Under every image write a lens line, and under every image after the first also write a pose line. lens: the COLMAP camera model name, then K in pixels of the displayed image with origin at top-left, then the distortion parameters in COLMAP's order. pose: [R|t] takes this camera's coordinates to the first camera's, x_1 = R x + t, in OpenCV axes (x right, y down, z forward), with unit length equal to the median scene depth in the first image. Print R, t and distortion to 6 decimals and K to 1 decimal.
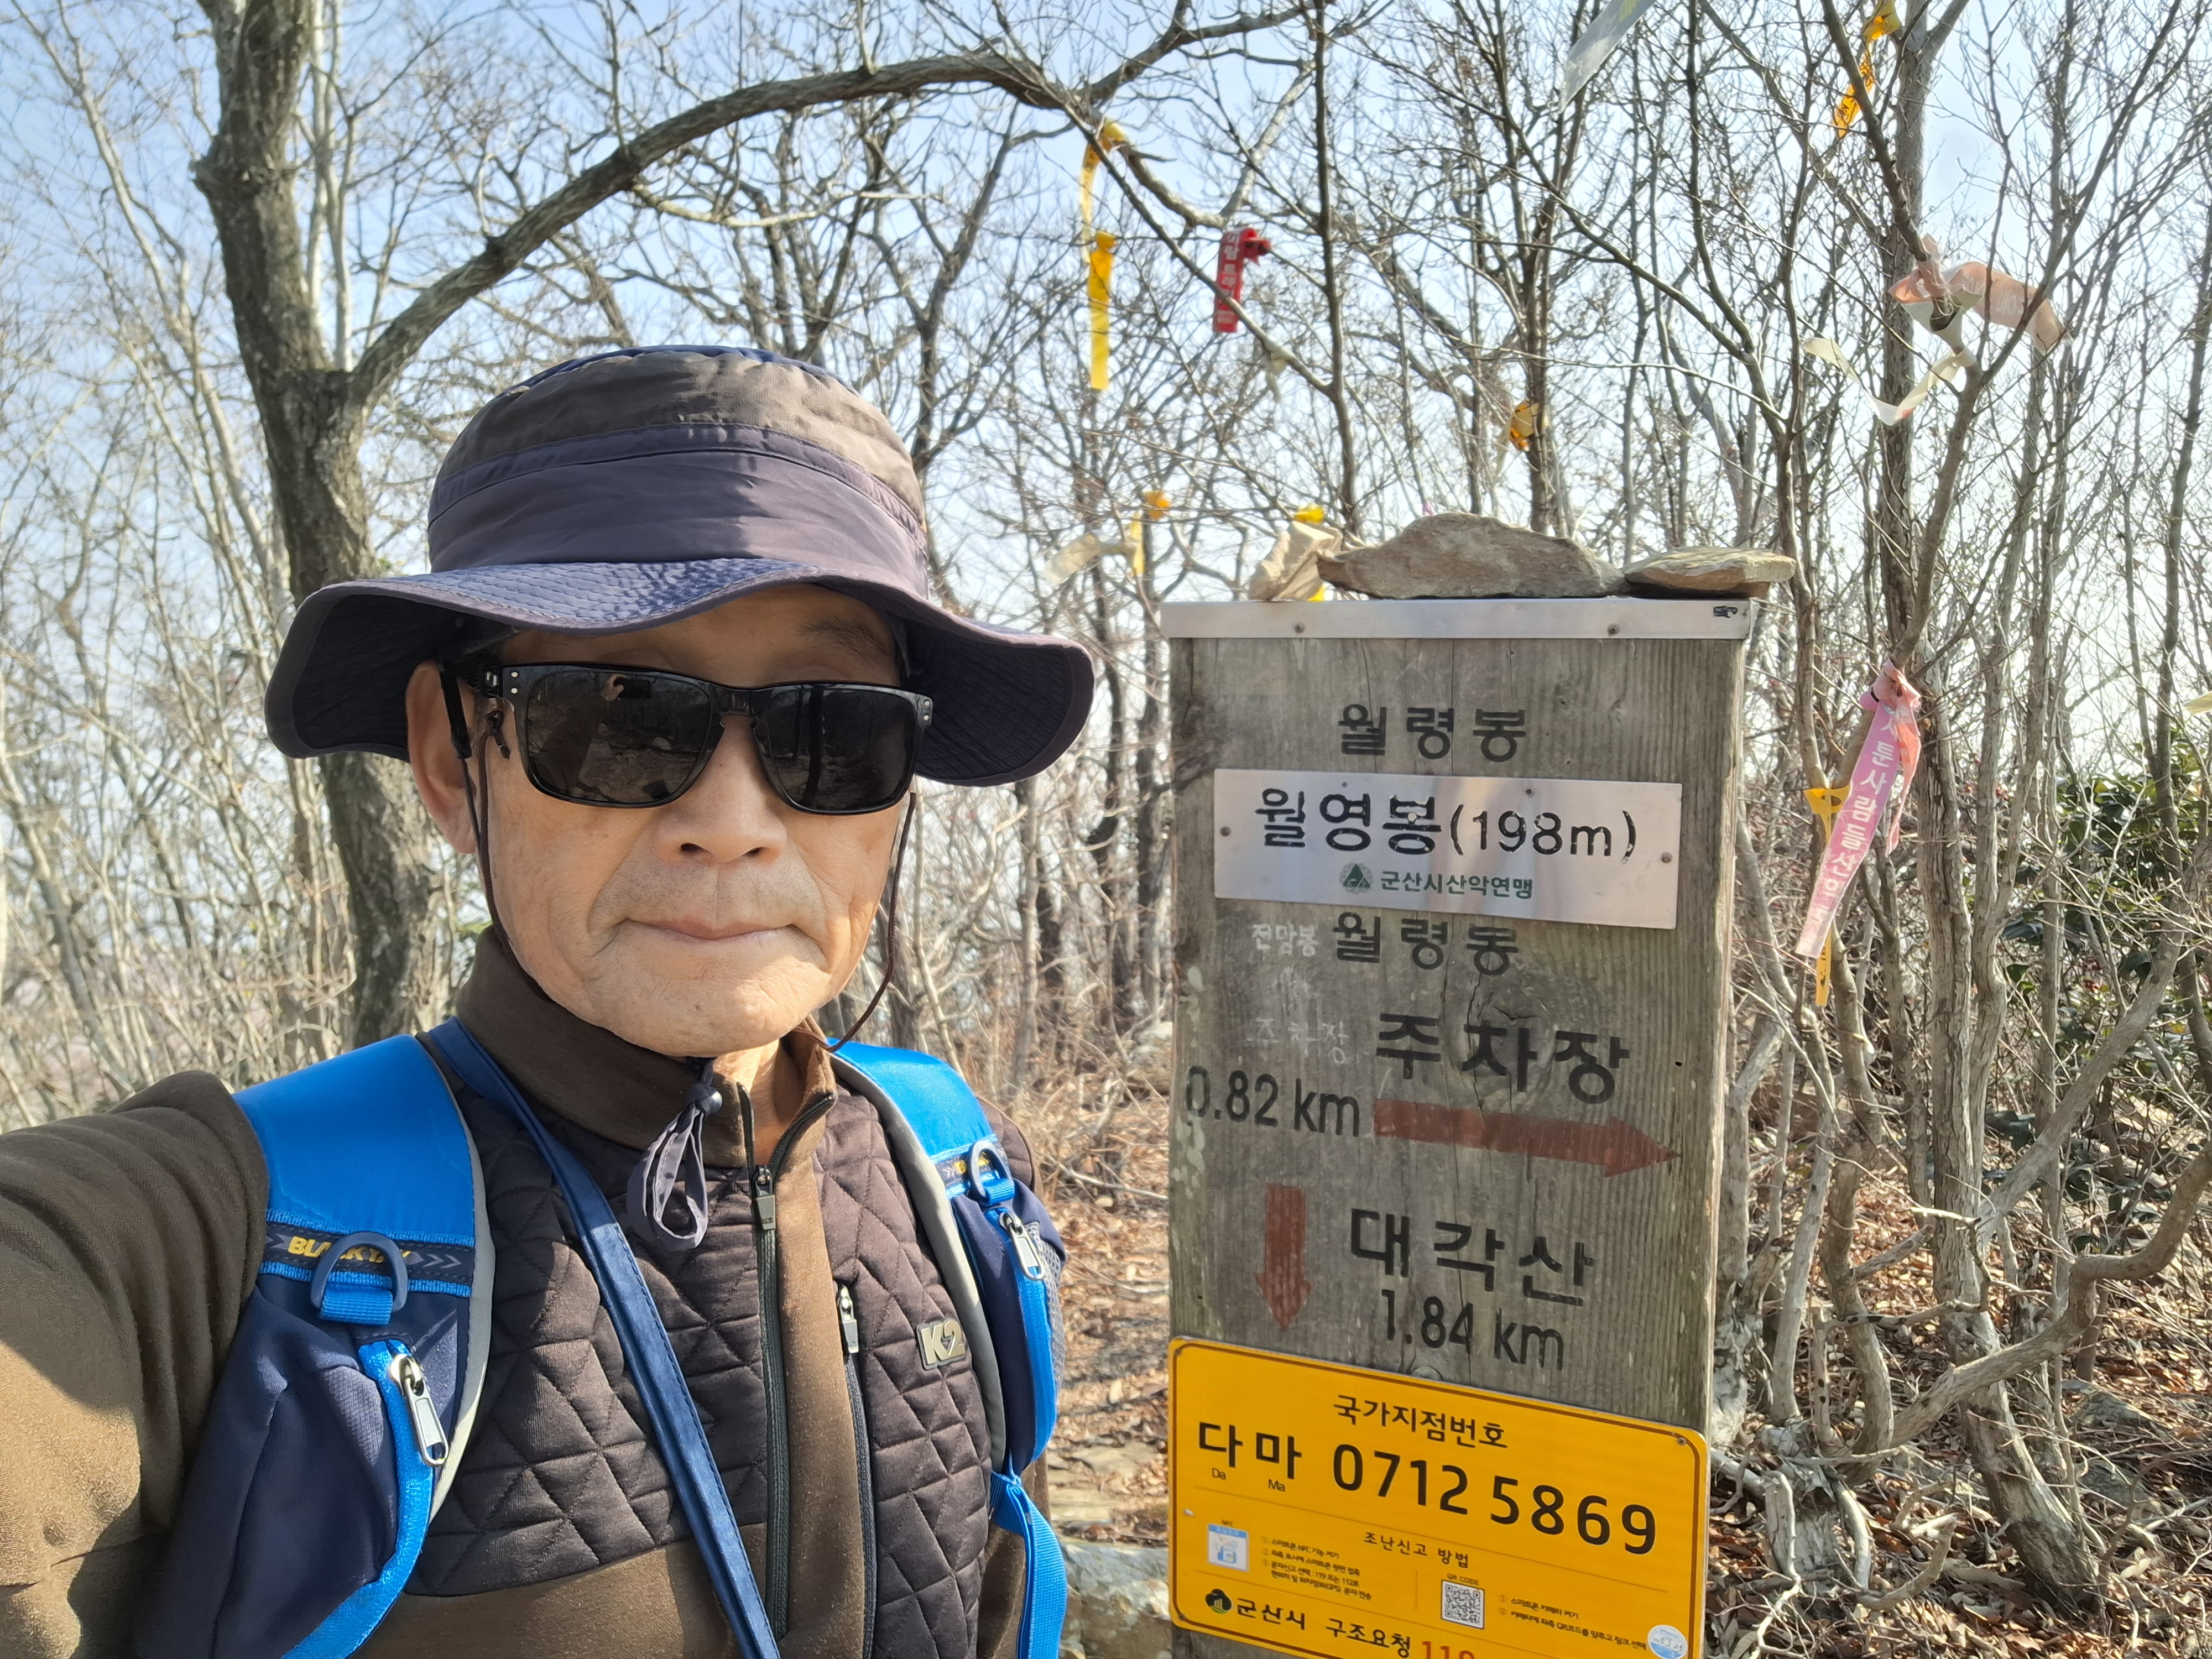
lens RADIAL K [[1612.8, 0, 1106.0], [0, 1612.8, 829.5], [0, 0, 1]] dist [0.083368, -0.074536]
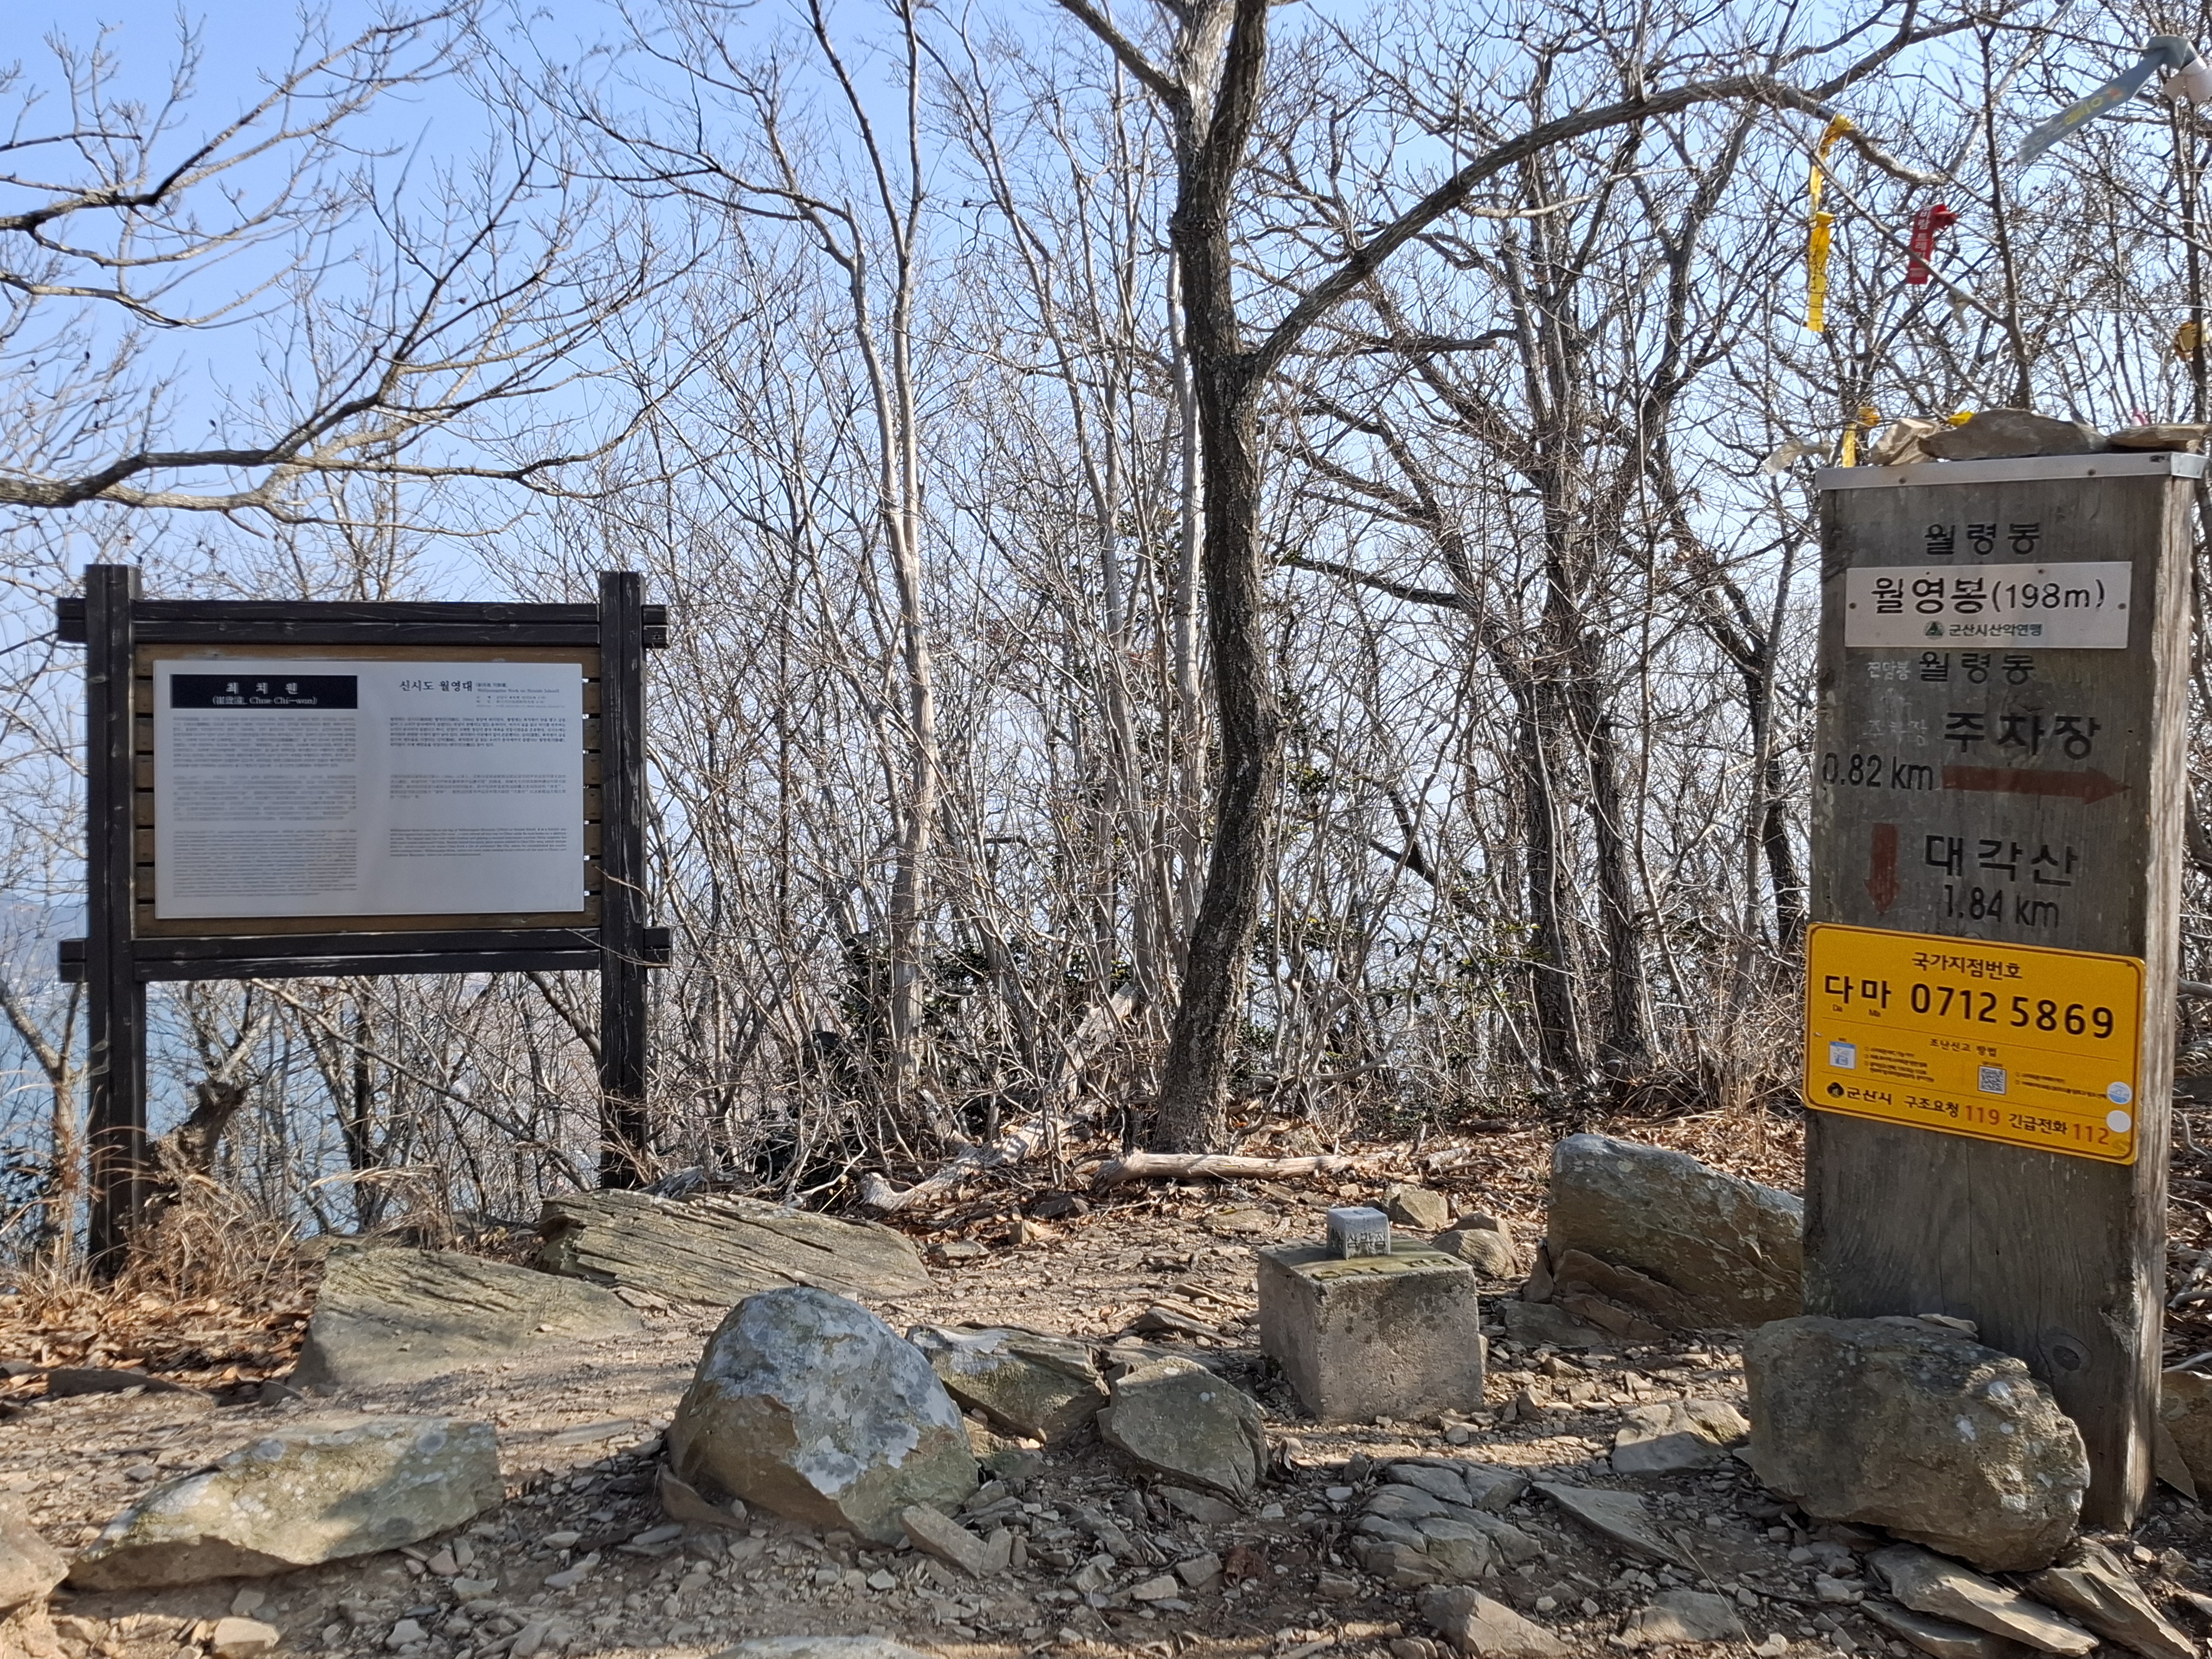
lens RADIAL K [[2016.7, 0, 1105.0], [0, 2016.7, 818.6], [0, 0, 1]] dist [0.158126, -0.268881]
pose [[0.931420, 0.034925, -0.362266, 0.129737], [-0.043076, 0.998967, -0.014447, 0.283468], [0.361387, 0.029061, 0.931963, -1.237474]]
